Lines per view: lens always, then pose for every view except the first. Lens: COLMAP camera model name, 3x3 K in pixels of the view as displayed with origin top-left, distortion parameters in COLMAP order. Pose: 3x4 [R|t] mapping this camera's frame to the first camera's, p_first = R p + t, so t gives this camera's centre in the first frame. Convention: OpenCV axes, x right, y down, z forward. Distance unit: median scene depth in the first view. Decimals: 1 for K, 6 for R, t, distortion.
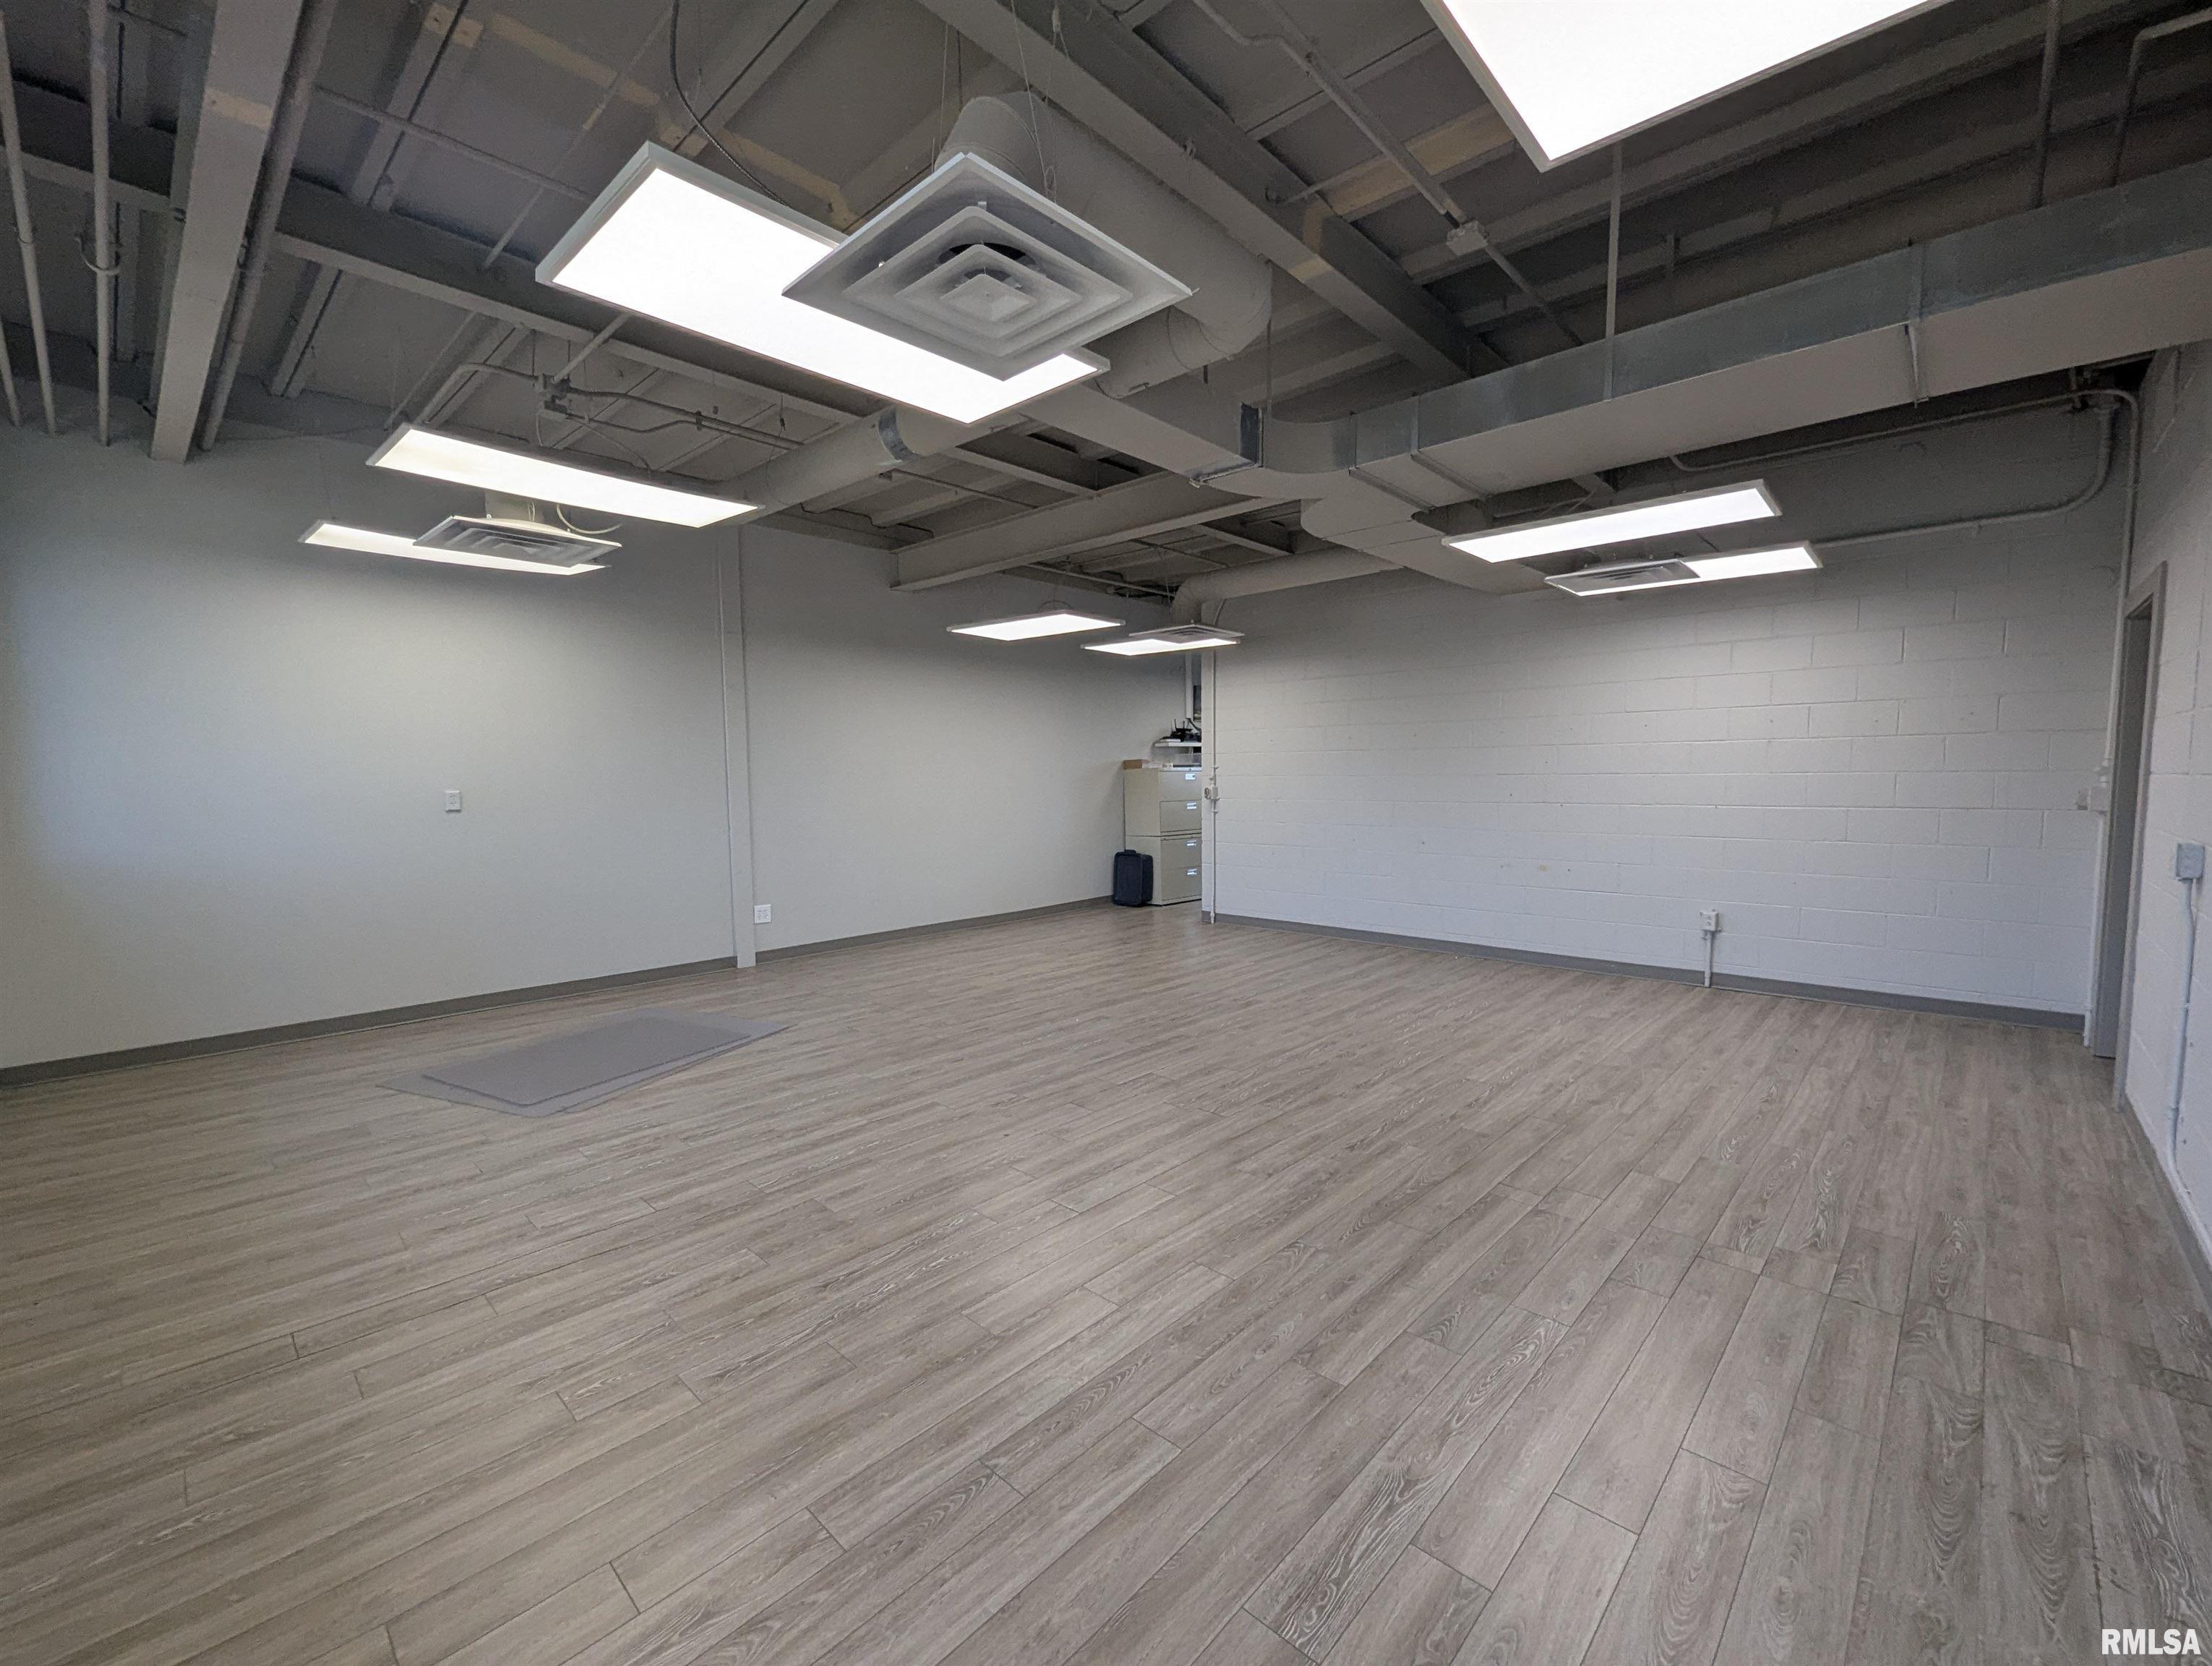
lens RADIAL K [[920.8, 0, 1112.5], [0, 920.8, 845.9], [0, 0, 1]] dist [0.002501, 0.000071]
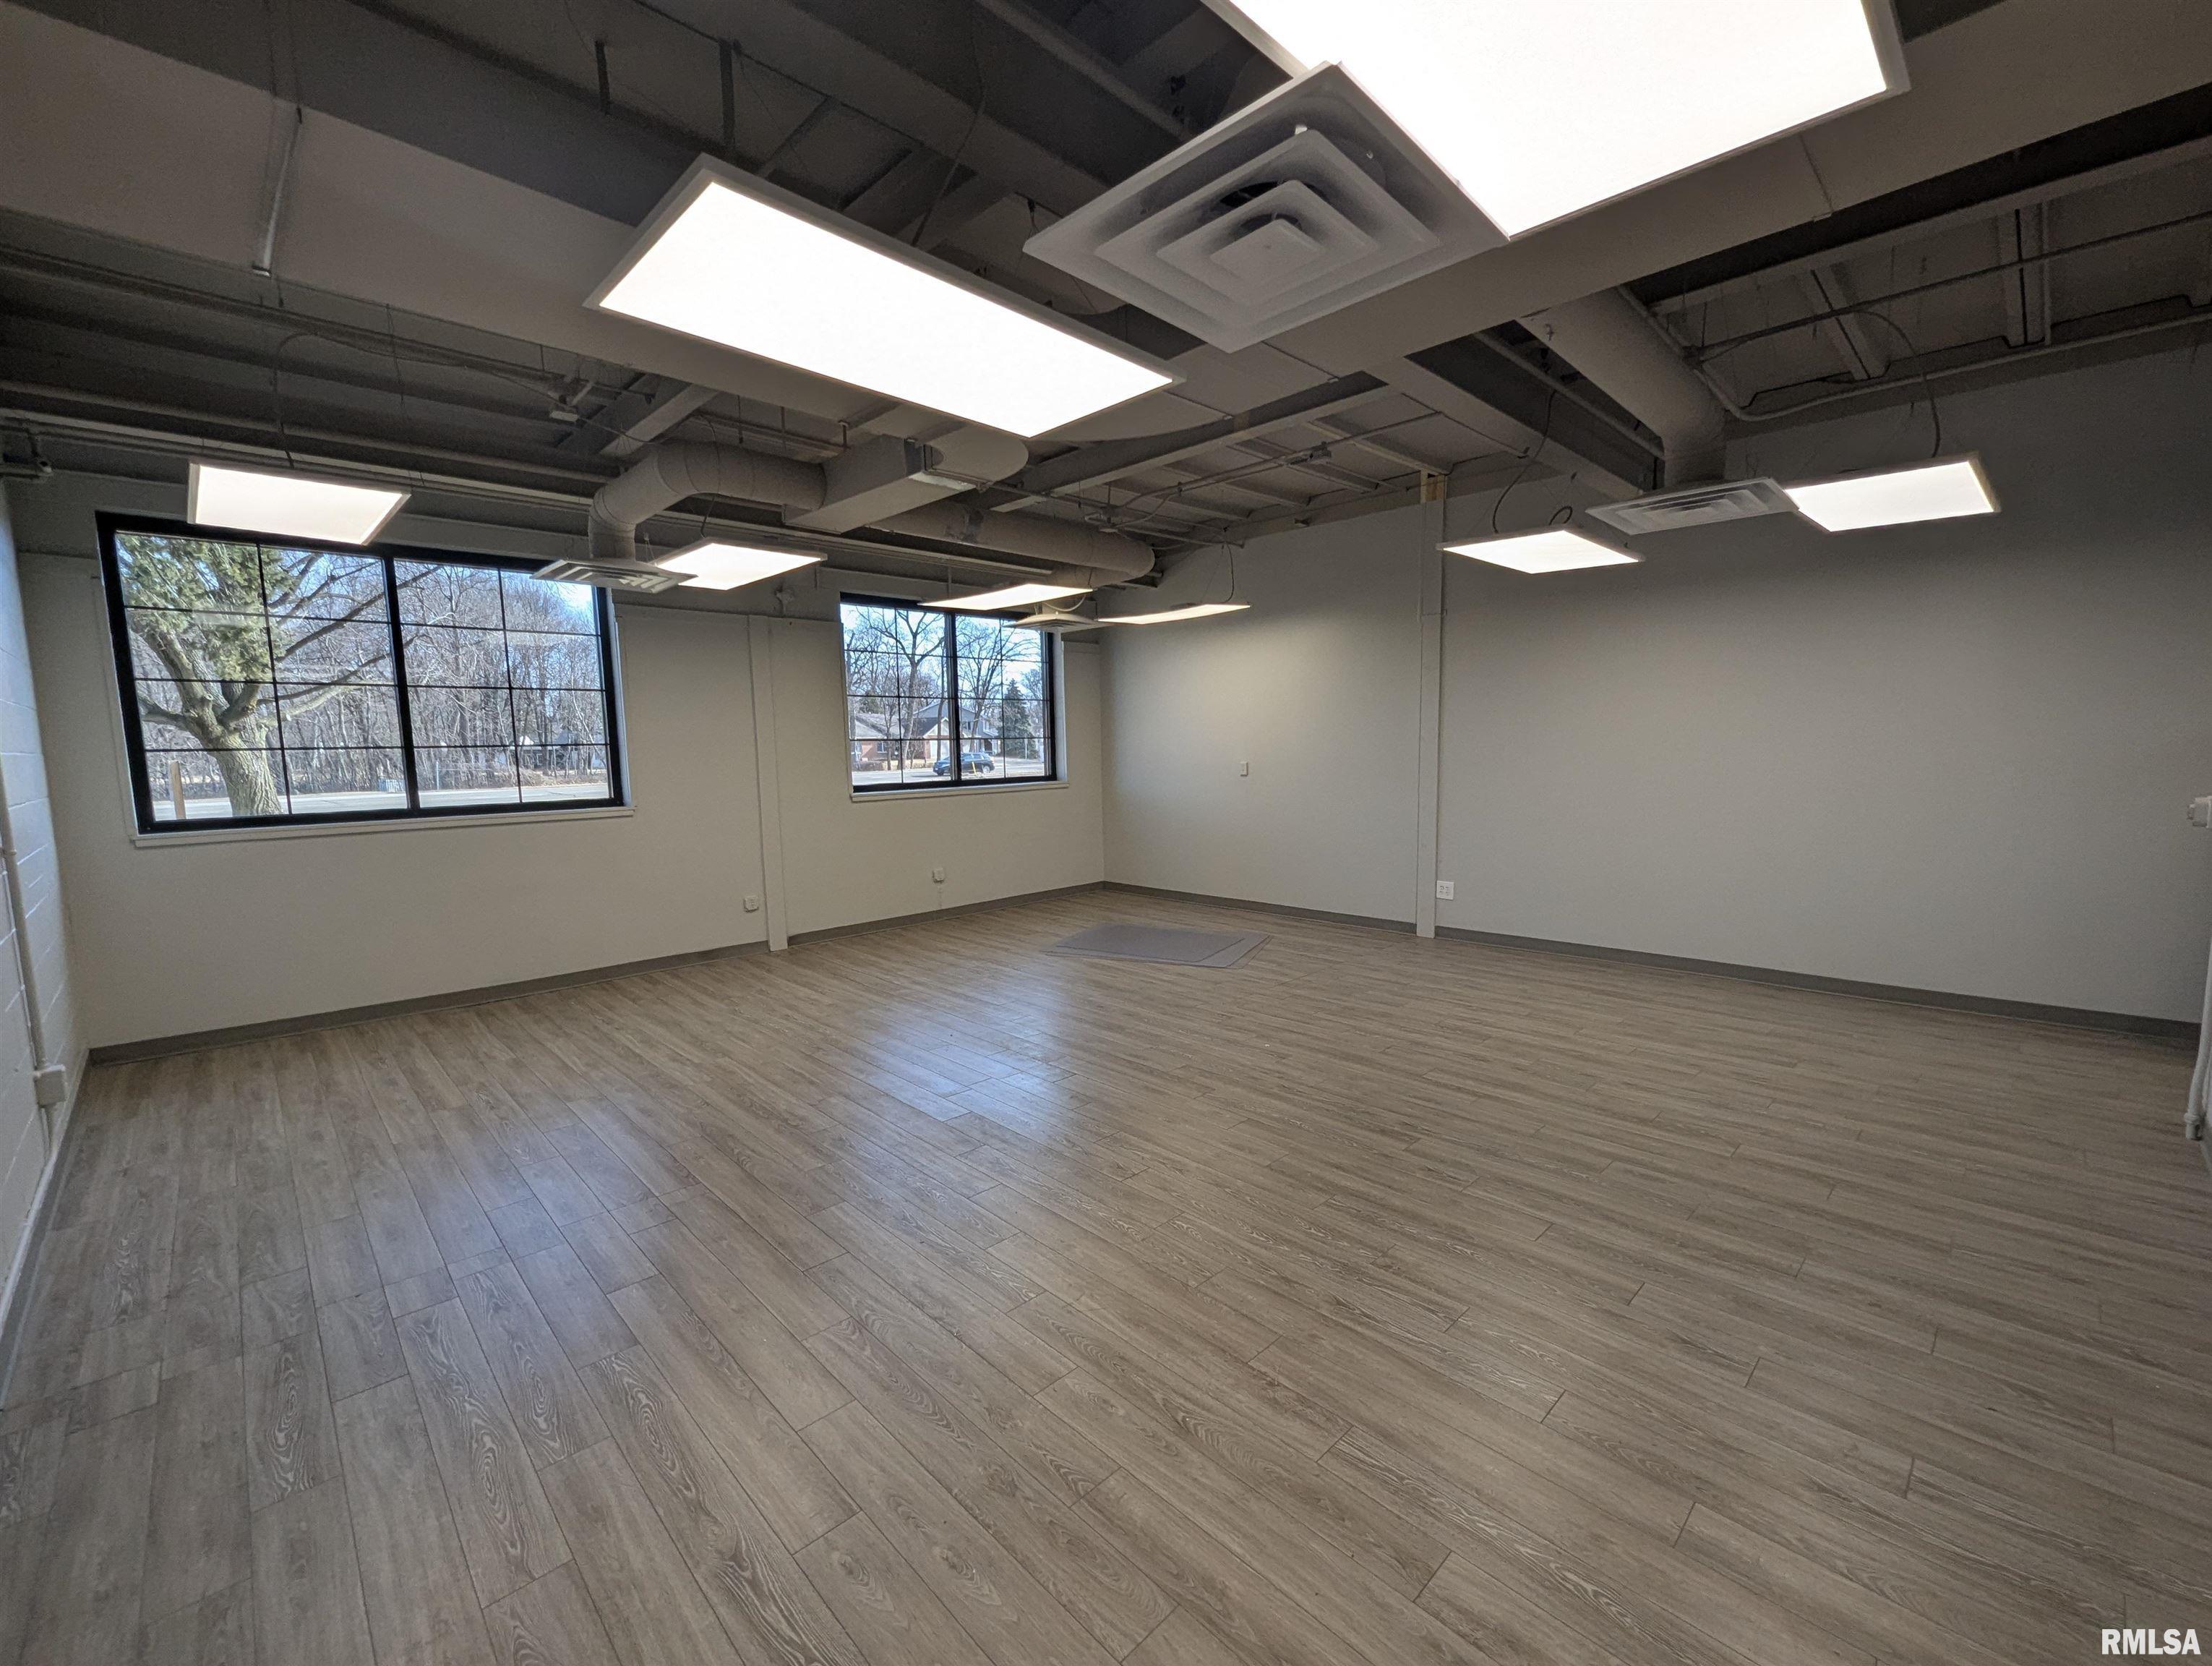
lens RADIAL K [[920.8, 0, 1112.5], [0, 920.8, 845.9], [0, 0, 1]] dist [0.002501, 0.000071]
pose [[-0.042677, 0.123348, -0.991445, 1.174382], [-0.059598, 0.990268, 0.125767, -0.147680], [0.997310, 0.064455, -0.034910, 1.245862]]
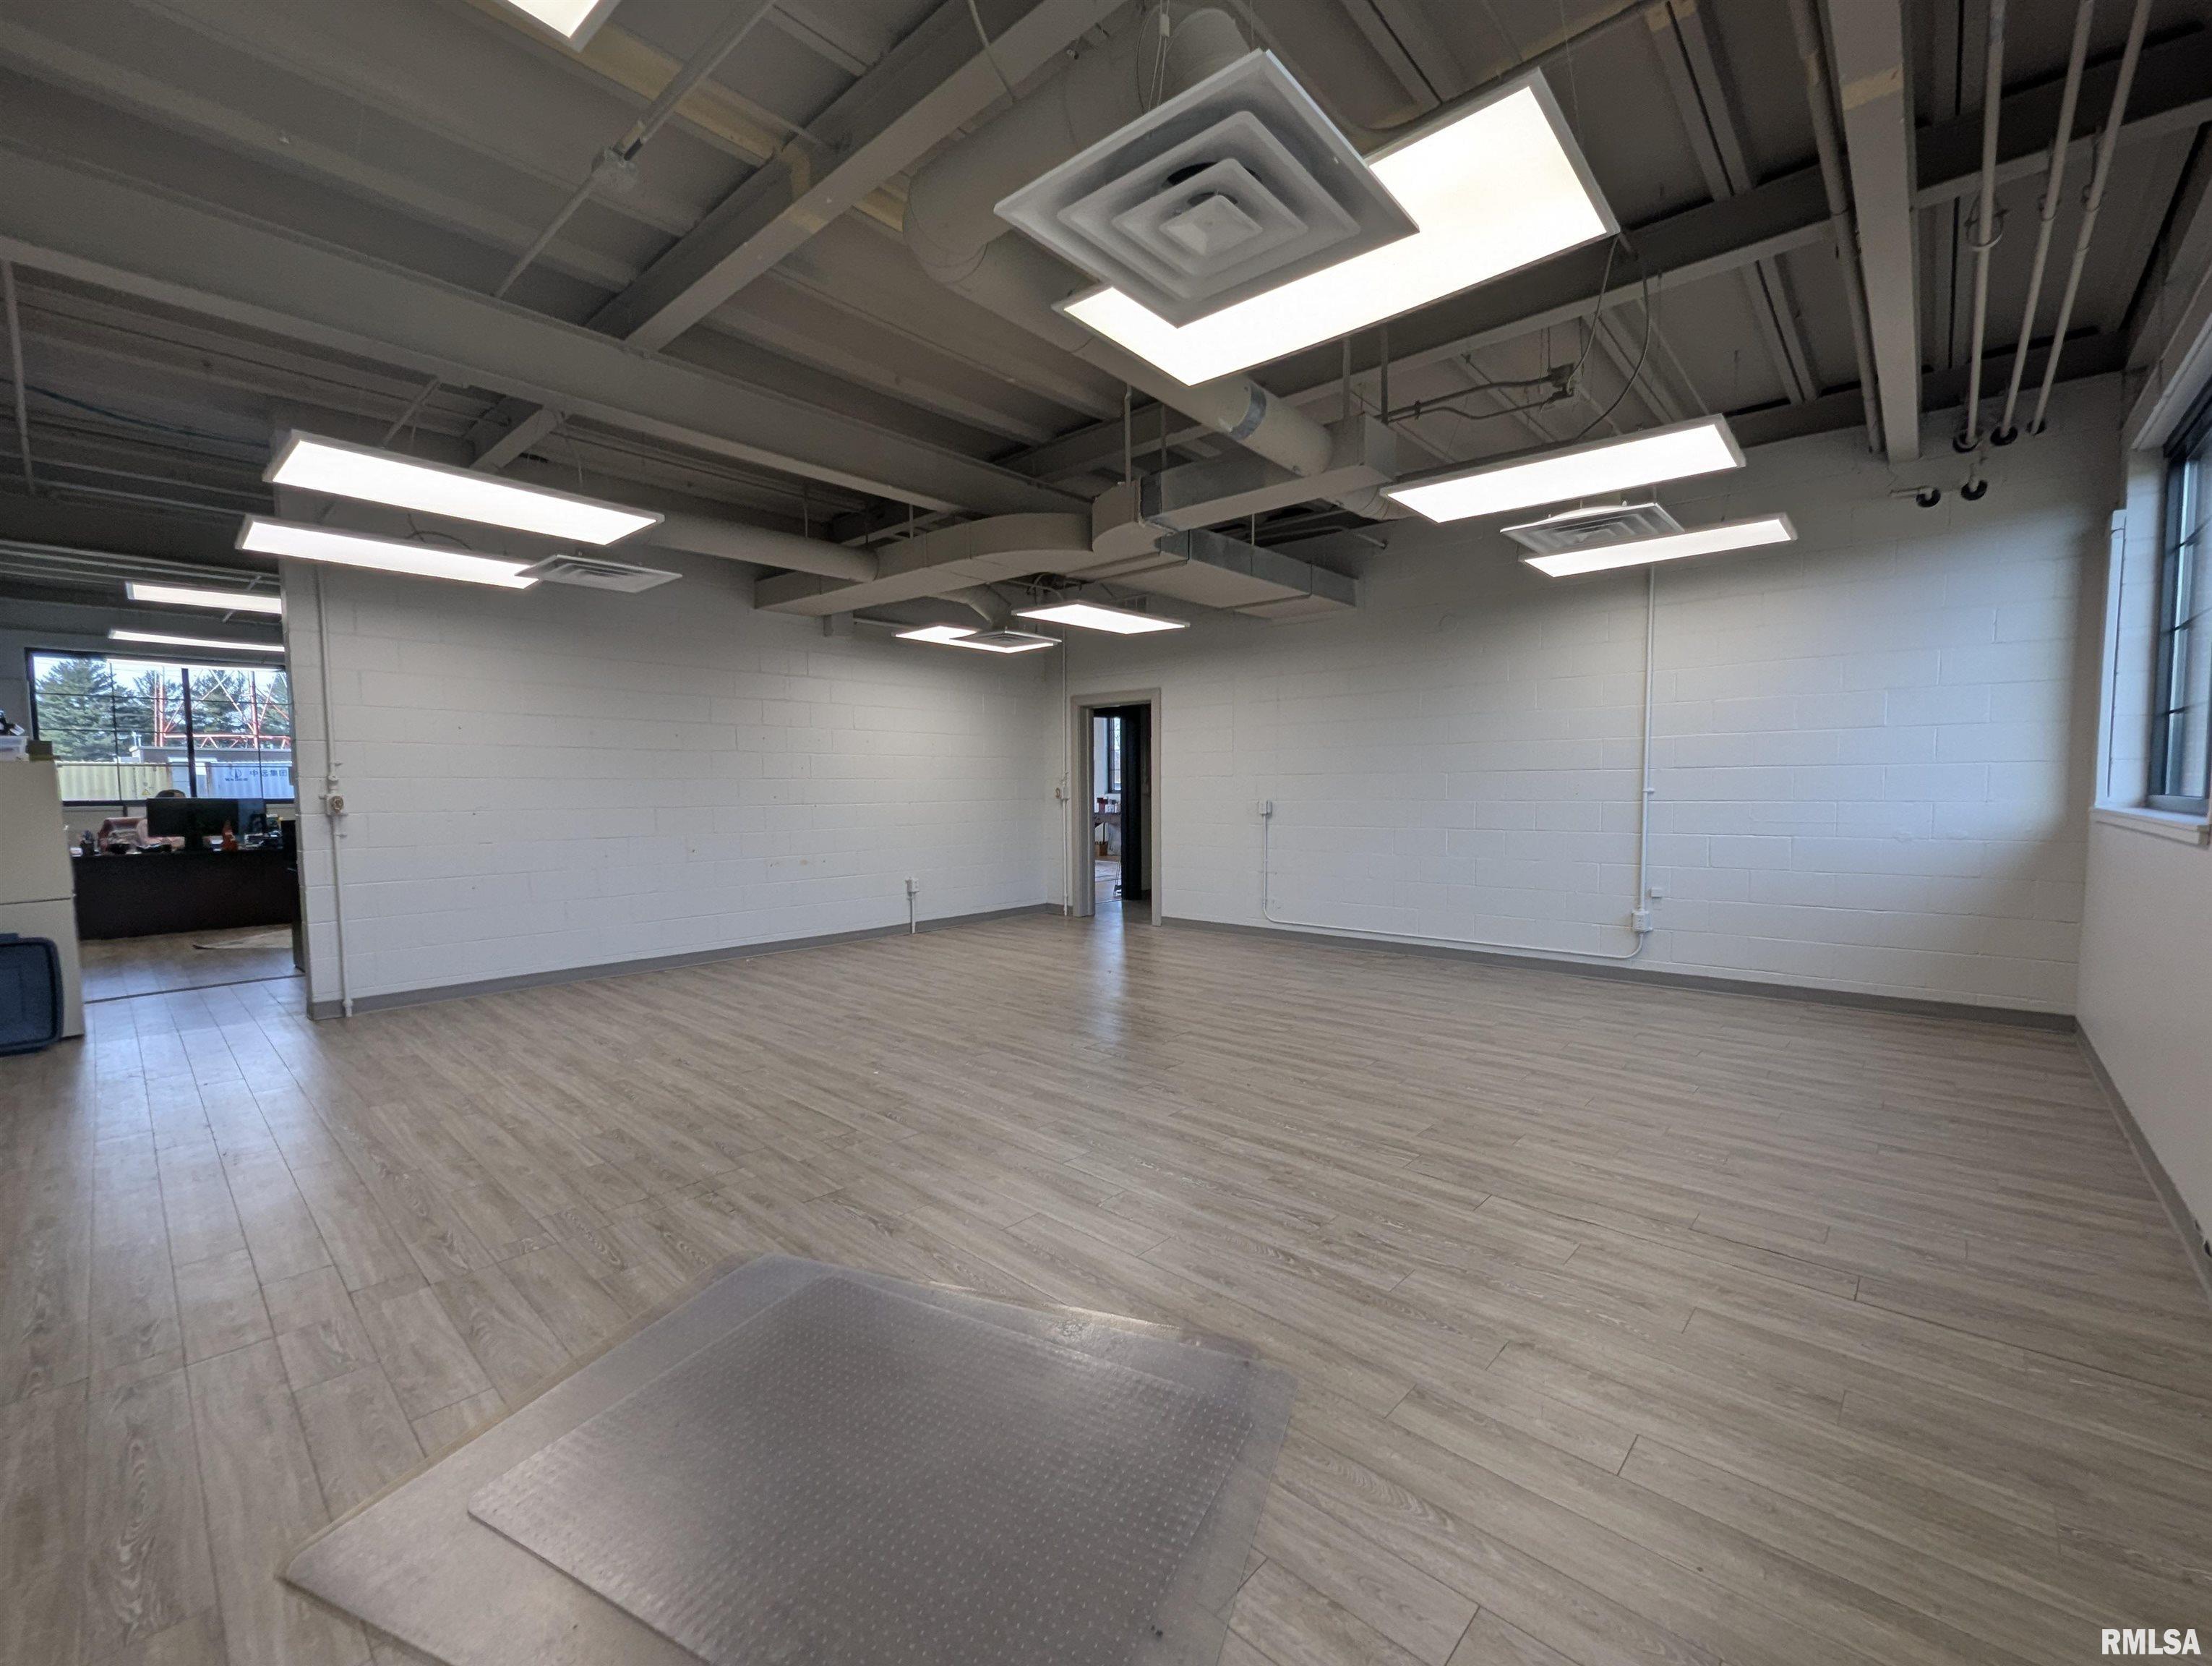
lens RADIAL K [[920.8, 0, 1112.5], [0, 920.8, 845.9], [0, 0, 1]] dist [0.002501, 0.000071]
pose [[-0.018350, -0.054534, 0.998343, -1.176945], [0.086720, 0.994662, 0.055927, -0.046199], [-0.996064, 0.087602, -0.013523, 1.132149]]
